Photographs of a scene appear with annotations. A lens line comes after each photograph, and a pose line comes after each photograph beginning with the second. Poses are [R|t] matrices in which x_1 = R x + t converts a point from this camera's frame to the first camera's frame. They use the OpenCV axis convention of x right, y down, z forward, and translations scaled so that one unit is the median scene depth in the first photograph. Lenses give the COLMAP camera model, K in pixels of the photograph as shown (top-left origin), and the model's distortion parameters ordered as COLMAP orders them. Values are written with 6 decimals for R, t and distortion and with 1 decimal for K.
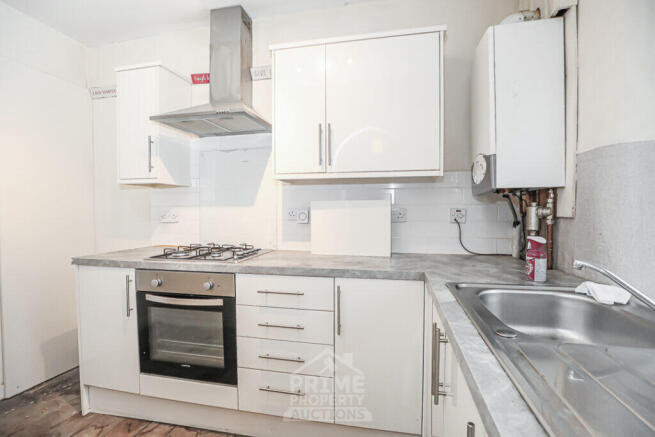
lens RADIAL K [[300.1, 0, 330.7], [0, 300.1, 217.4], [0, 0, 1]] dist [-0.004646, -0.000387]
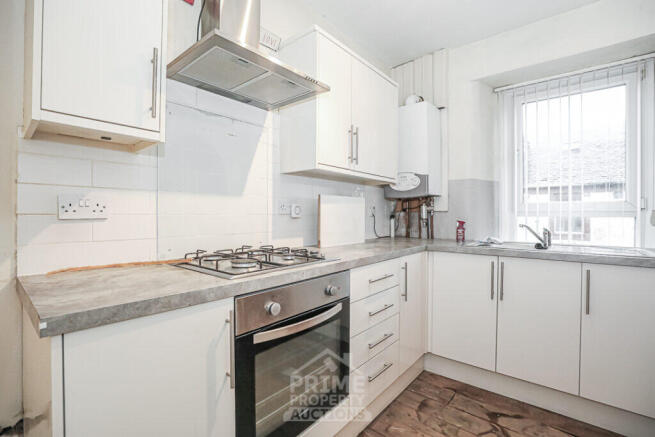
lens RADIAL K [[300.1, 0, 327.8], [0, 300.1, 216.9], [0, 0, 1]] dist [-0.004646, -0.000387]
pose [[0.469075, -0.002216, 0.883155, -1.047232], [0.017904, 0.999815, -0.007001, 0.029359], [-0.882977, 0.019096, 0.469028, 0.575081]]
